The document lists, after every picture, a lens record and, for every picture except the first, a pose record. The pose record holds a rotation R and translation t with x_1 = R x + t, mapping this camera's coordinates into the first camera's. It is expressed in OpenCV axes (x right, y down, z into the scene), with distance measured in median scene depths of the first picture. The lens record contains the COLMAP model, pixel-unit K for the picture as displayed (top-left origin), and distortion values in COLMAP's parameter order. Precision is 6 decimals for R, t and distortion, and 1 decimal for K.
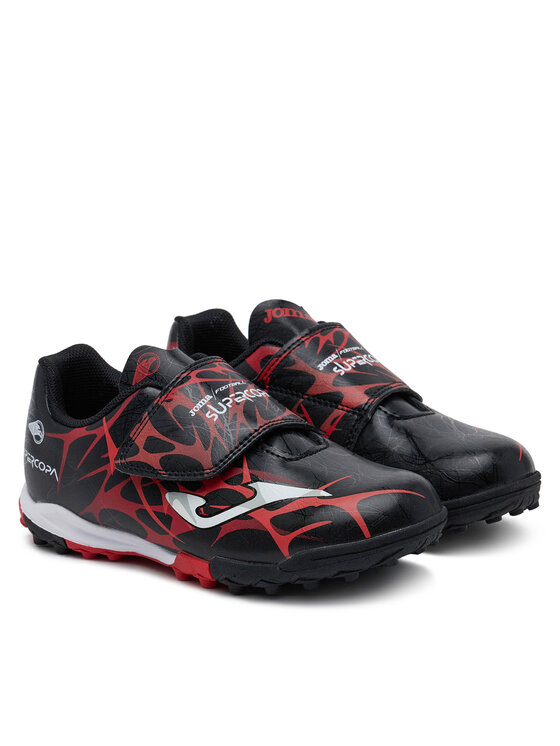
lens RADIAL K [[2708.8, 0, 282.2], [0, 2708.8, 372.6], [0, 0, 1]] dist [0.952394, 0.000000]
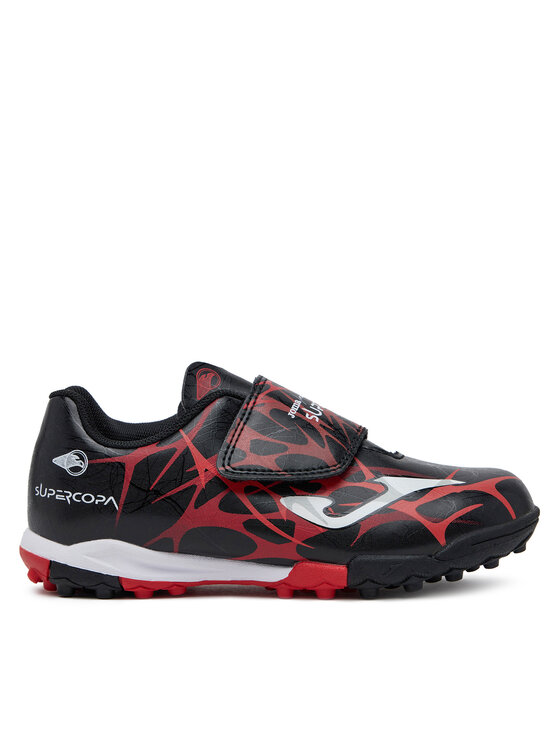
lens RADIAL K [[1424.6, 0, 277.8], [0, 1424.6, 368.7], [0, 0, 1]] dist [-0.145494, 0.000000]
pose [[0.818324, 0.047981, 0.572751, -0.319090], [0.110422, 0.964821, -0.238593, 0.116122], [-0.564051, 0.258491, 0.784238, 0.614055]]
